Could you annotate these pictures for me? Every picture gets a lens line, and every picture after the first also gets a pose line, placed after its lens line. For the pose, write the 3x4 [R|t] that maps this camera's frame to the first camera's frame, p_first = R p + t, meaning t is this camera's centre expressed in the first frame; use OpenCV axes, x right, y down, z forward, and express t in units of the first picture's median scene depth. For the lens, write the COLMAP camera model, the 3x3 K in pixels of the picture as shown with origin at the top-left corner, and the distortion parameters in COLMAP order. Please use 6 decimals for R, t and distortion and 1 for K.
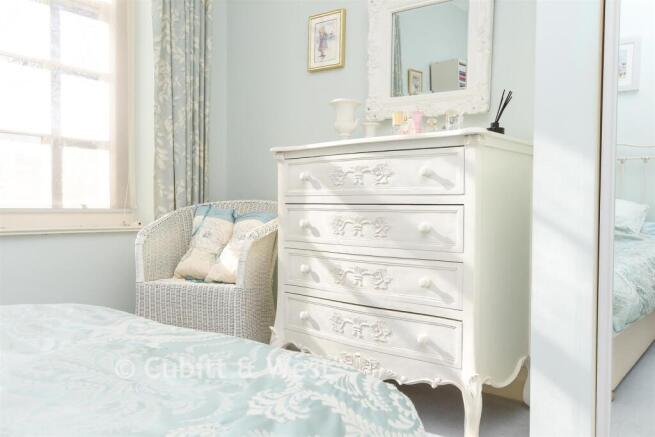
lens RADIAL K [[533.5, 0, 327.5], [0, 533.5, 218.5], [0, 0, 1]] dist [0.003667, 0.002592]
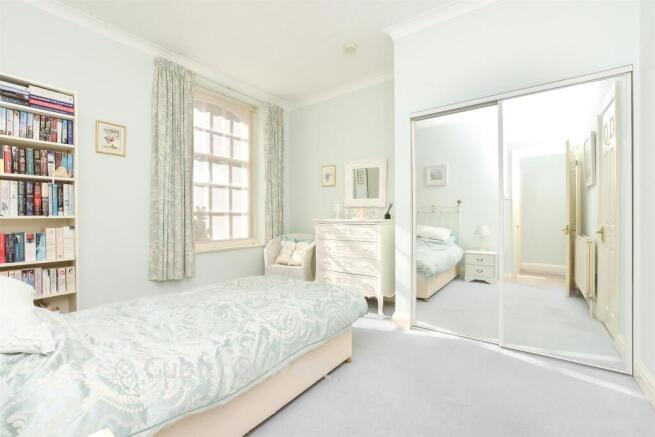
lens RADIAL K [[282.1, 0, 327.5], [0, 282.1, 218.5], [0, 0, 1]] dist [0.001276, 0.000159]
pose [[0.998898, -0.014087, 0.044769, -0.089515], [0.014957, 0.999705, -0.019140, -0.101079], [-0.044486, 0.019788, 0.998814, -0.521111]]
